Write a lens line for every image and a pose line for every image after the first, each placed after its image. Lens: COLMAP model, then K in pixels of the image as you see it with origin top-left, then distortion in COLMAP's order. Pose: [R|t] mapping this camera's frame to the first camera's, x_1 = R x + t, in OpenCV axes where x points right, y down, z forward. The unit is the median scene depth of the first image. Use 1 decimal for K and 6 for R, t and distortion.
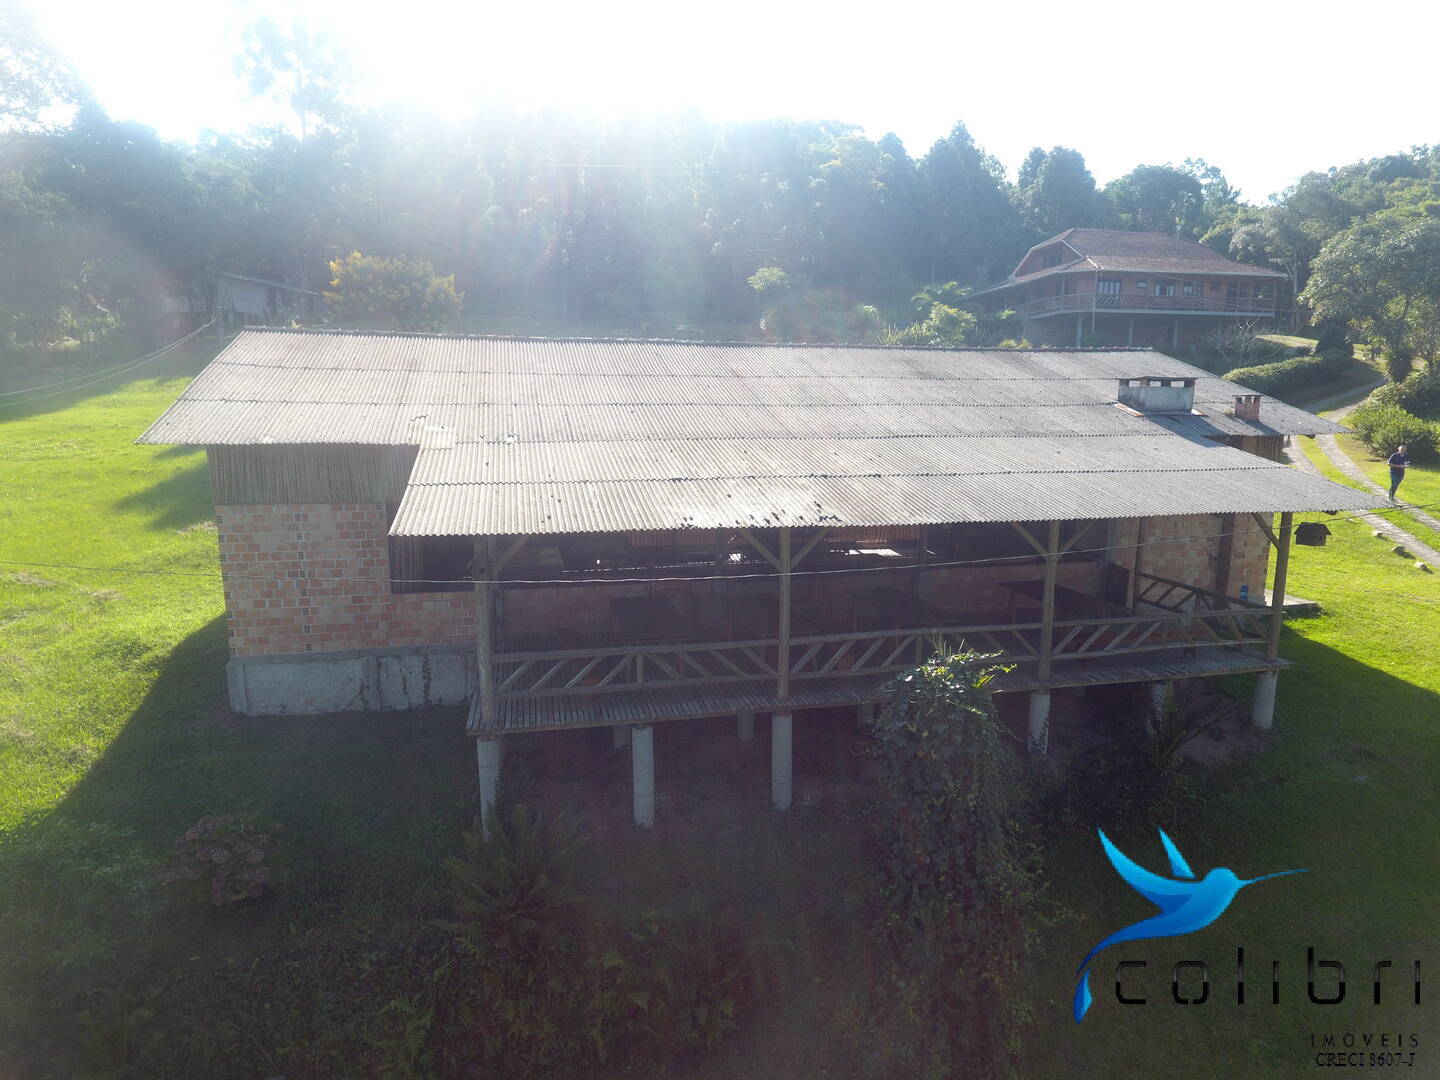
lens RADIAL K [[815.5, 0, 720.0], [0, 815.5, 540.0], [0, 0, 1]] dist [0.000086, -0.008988]
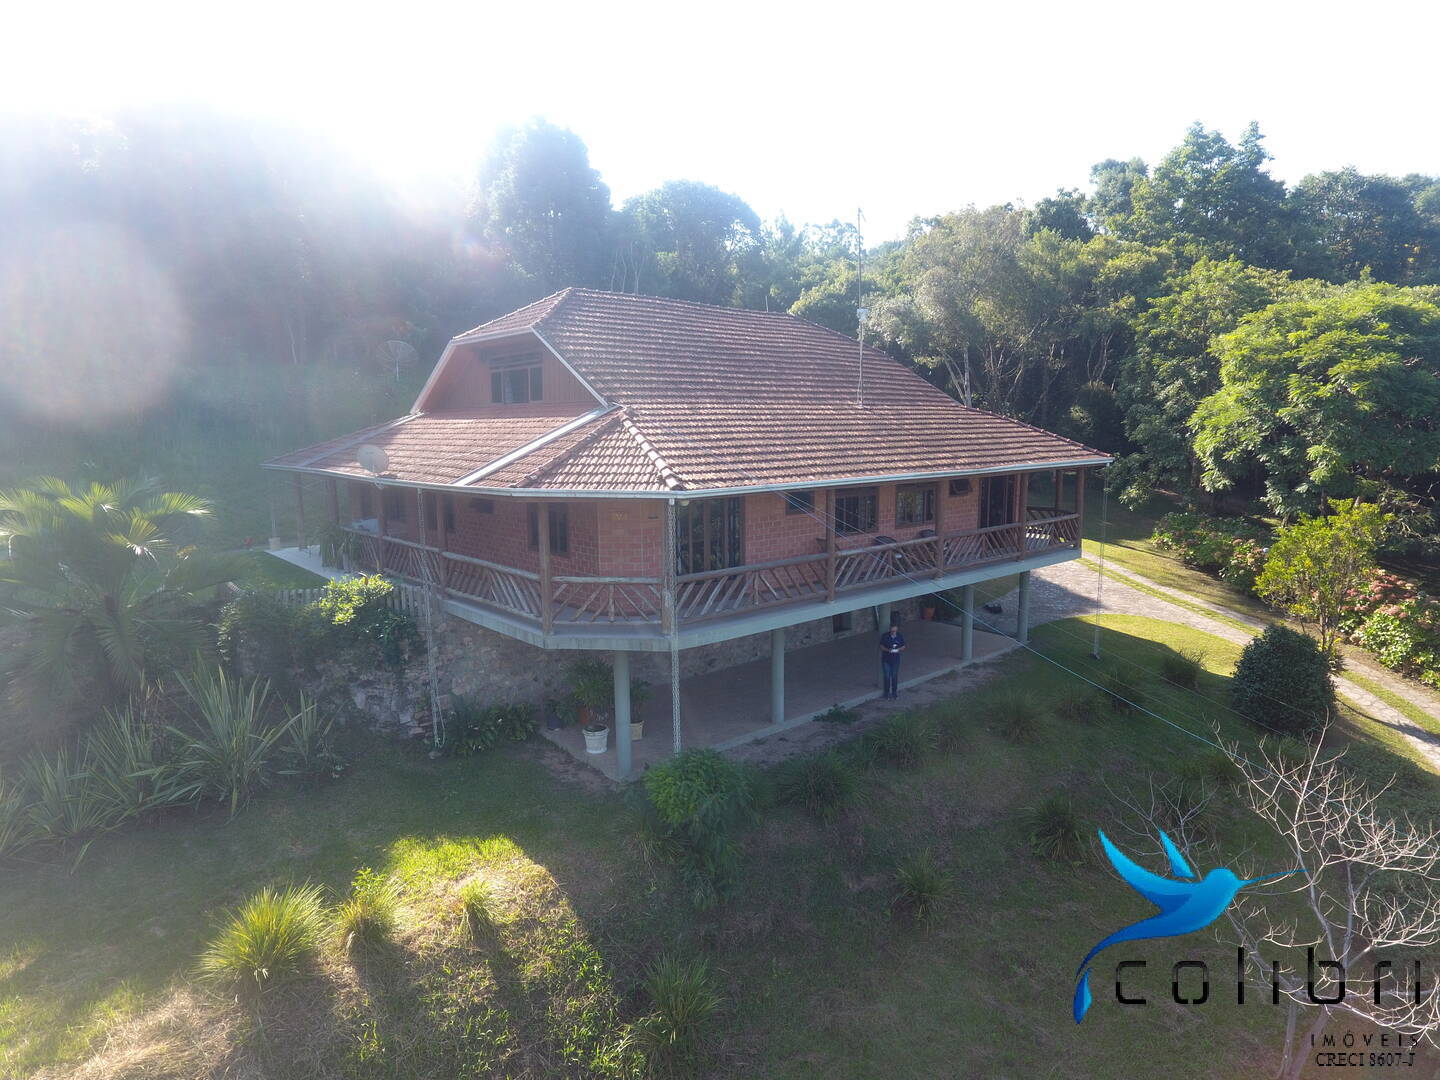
lens RADIAL K [[815.5, 0, 720.0], [0, 815.5, 540.0], [0, 0, 1]] dist [0.000086, -0.008988]
pose [[0.856450, -0.090497, 0.508237, 0.218969], [0.103164, 0.994659, 0.003263, -0.195027], [-0.505817, 0.049637, 0.861211, 0.489741]]
